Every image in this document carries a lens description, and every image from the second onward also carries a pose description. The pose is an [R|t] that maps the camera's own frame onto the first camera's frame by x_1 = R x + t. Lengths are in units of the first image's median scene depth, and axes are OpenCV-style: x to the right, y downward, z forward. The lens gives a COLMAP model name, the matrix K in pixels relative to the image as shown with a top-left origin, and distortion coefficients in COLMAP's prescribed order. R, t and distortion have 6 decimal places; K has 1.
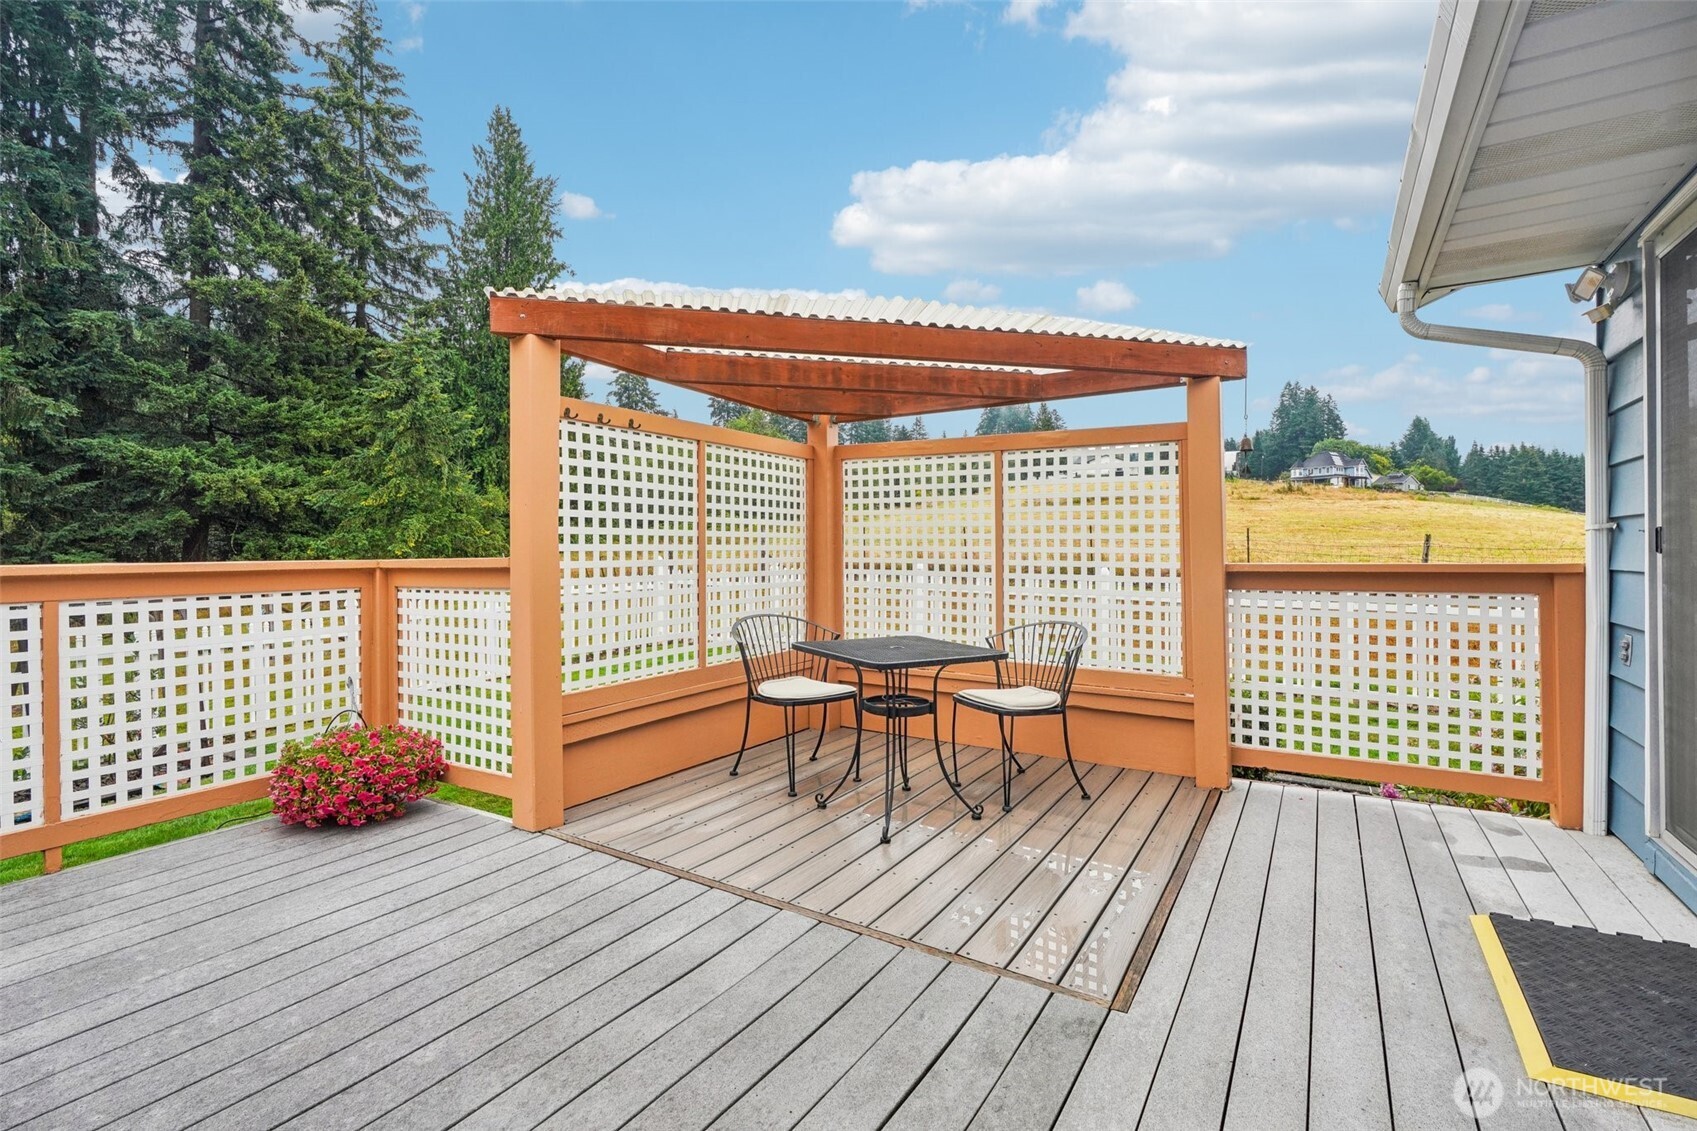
lens RADIAL K [[785.6, 0, 852.7], [0, 785.6, 541.7], [0, 0, 1]] dist [-0.009199, 0.000705]
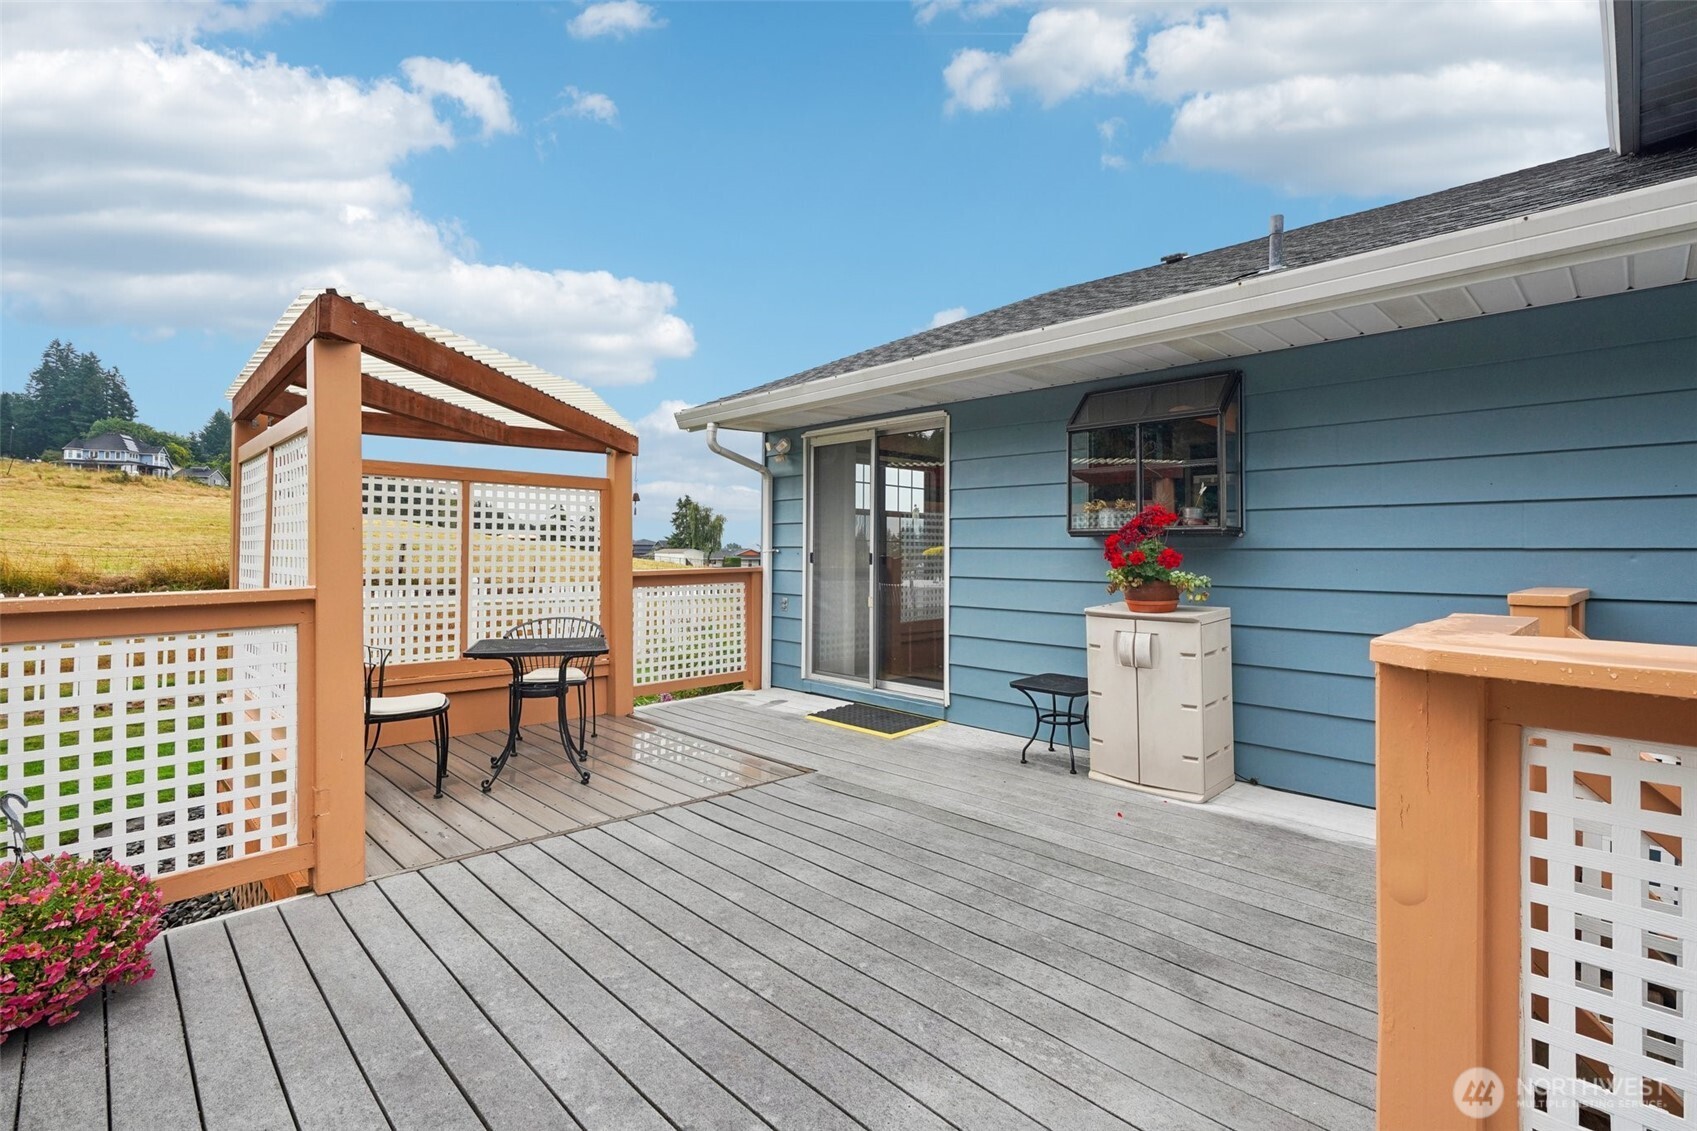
lens RADIAL K [[785.6, 0, 852.7], [0, 785.6, 541.7], [0, 0, 1]] dist [-0.009199, 0.000705]
pose [[0.252736, 0.005003, 0.967522, -0.920830], [-0.008148, 0.999962, -0.003042, -0.029602], [-0.967501, -0.007114, 0.252767, 0.164512]]
